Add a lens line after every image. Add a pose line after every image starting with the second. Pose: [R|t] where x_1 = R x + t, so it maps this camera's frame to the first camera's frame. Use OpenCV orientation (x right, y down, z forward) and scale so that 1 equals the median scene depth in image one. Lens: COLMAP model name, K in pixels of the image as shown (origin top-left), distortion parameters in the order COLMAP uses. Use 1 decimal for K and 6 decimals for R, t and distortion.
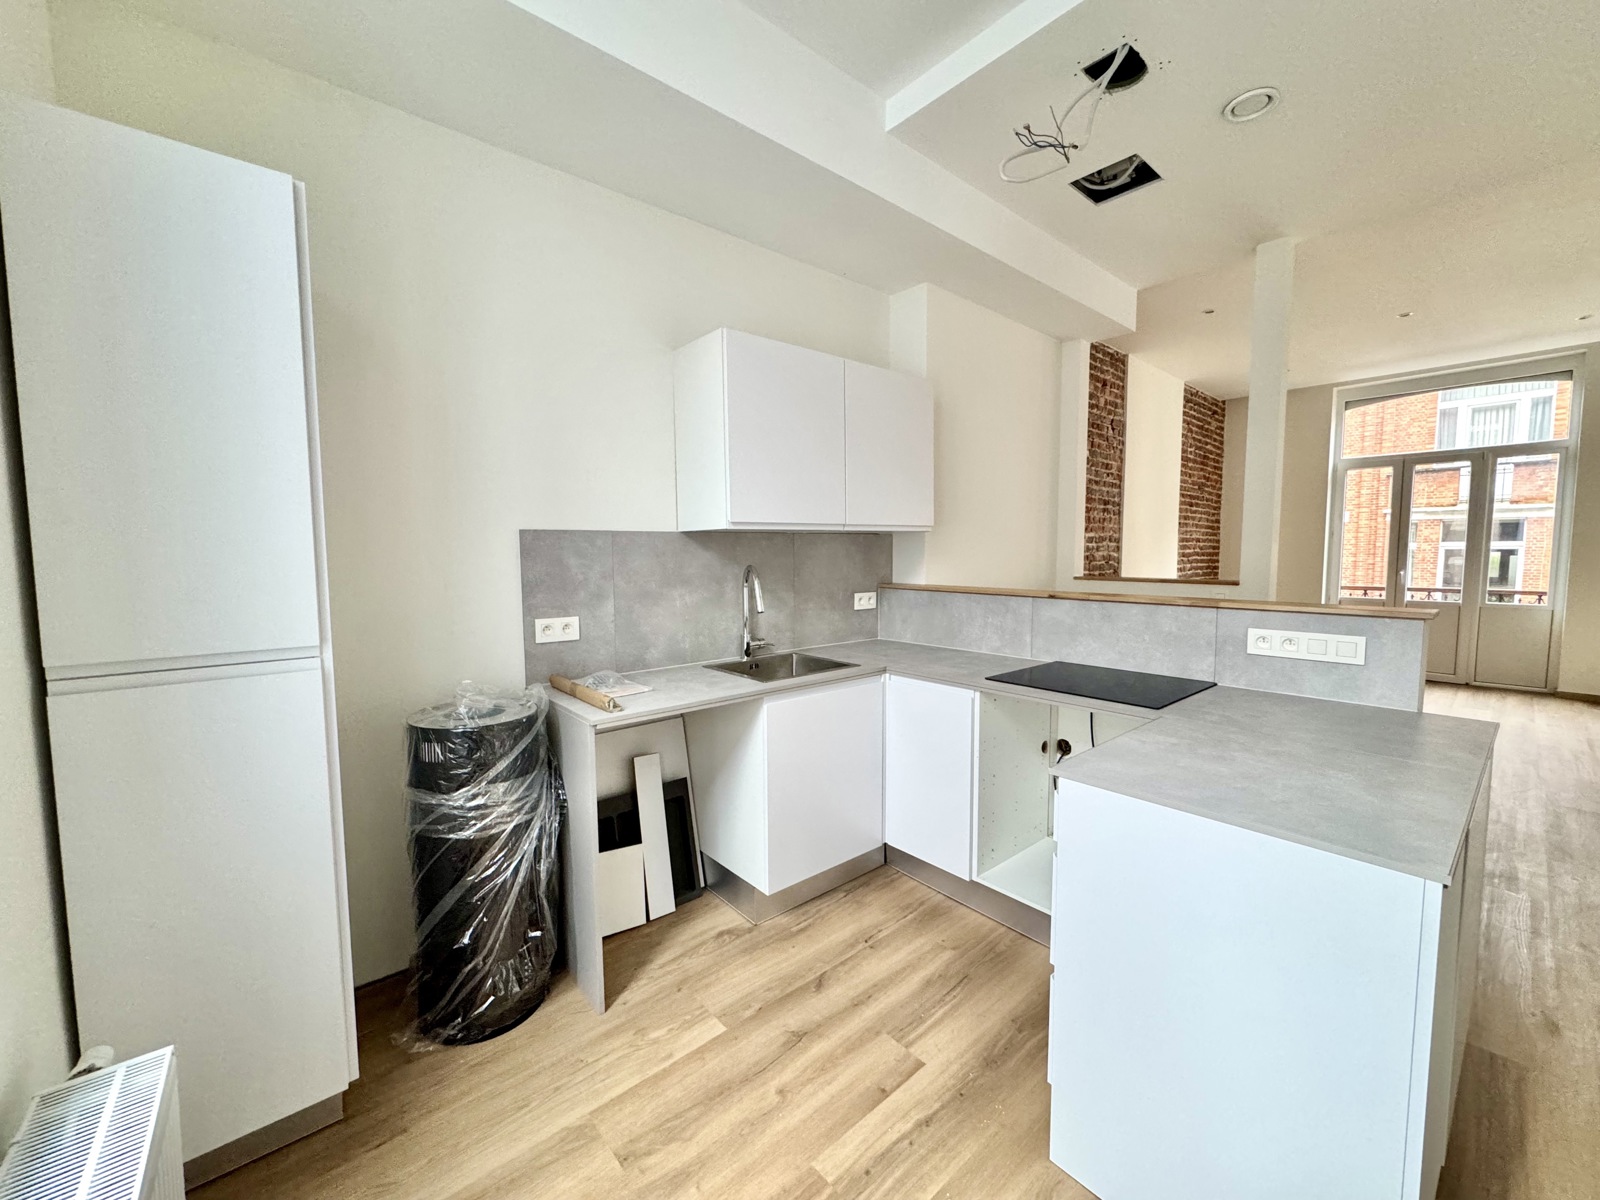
lens RADIAL K [[636.5, 0, 803.1], [0, 636.5, 602.8], [0, 0, 1]] dist [-0.003512, -0.000343]
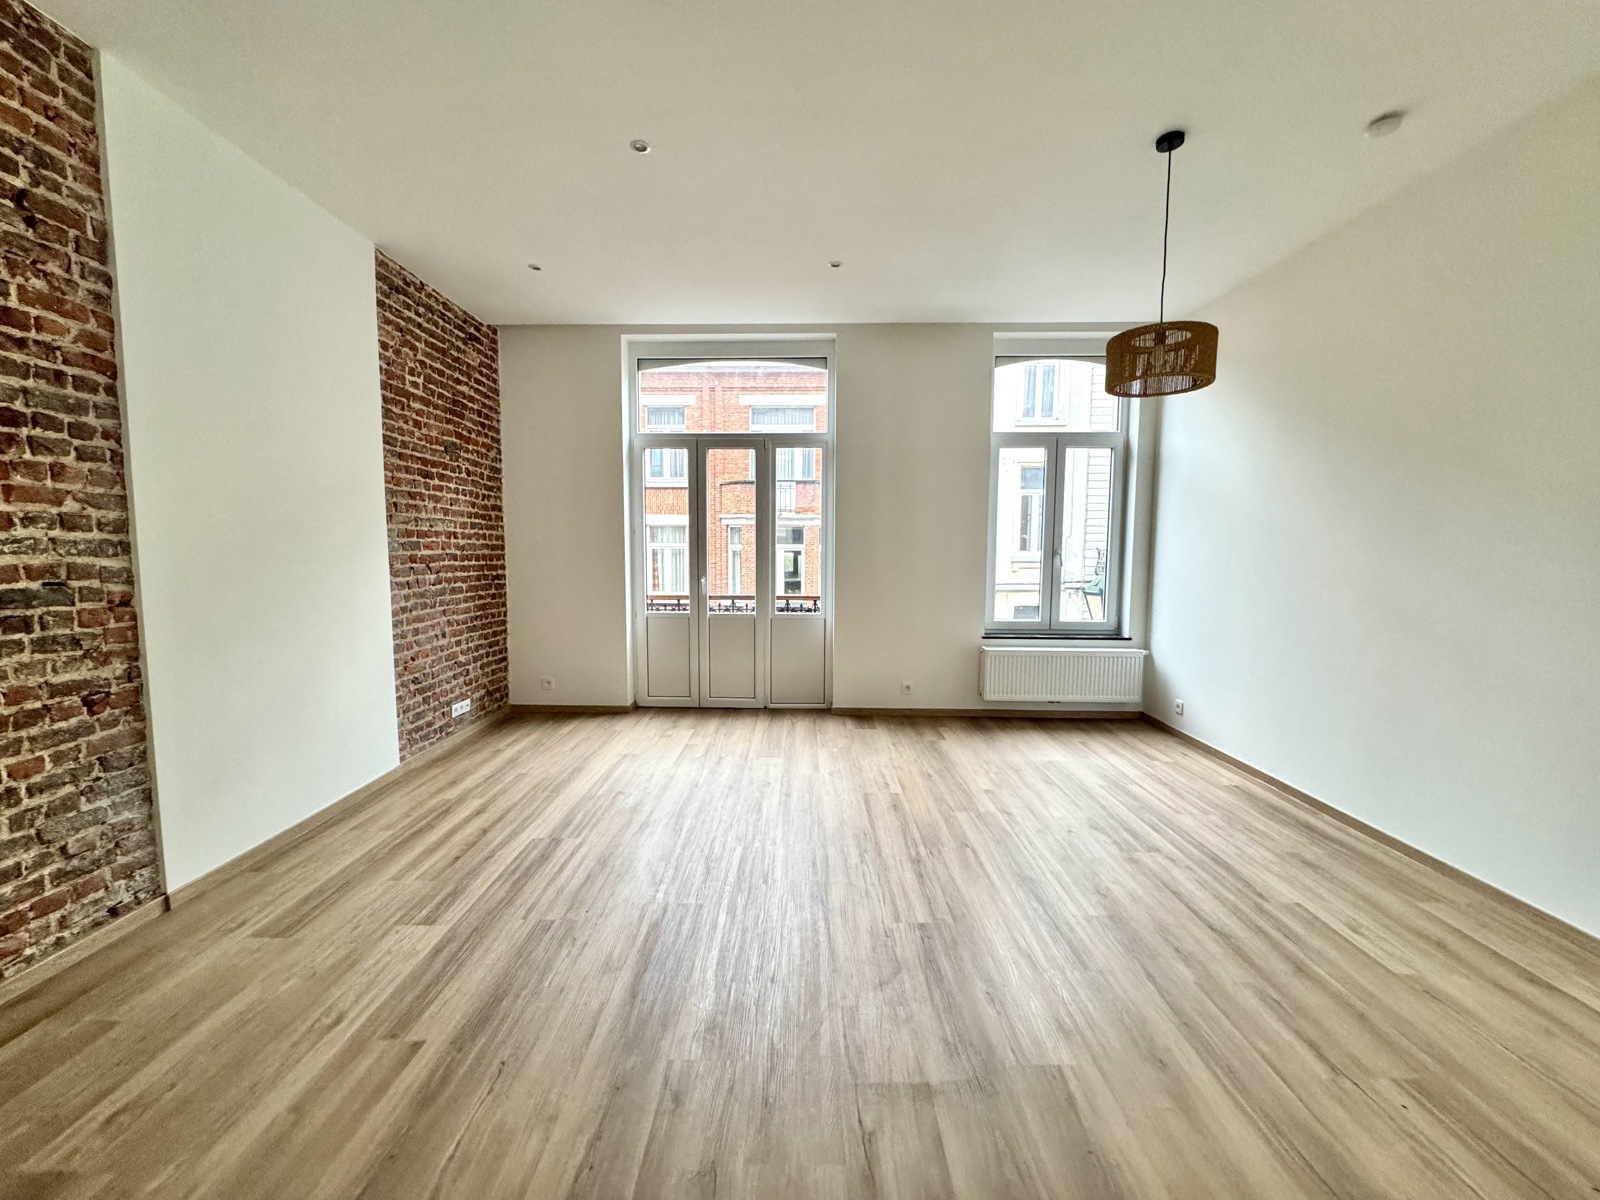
lens RADIAL K [[636.5, 0, 799.3], [0, 636.5, 600.3], [0, 0, 1]] dist [-0.003512, -0.000343]
pose [[0.668303, -0.047677, 0.742360, 0.401523], [0.045807, 0.998688, 0.022902, -0.034732], [-0.742477, 0.018700, 0.669610, 0.346522]]
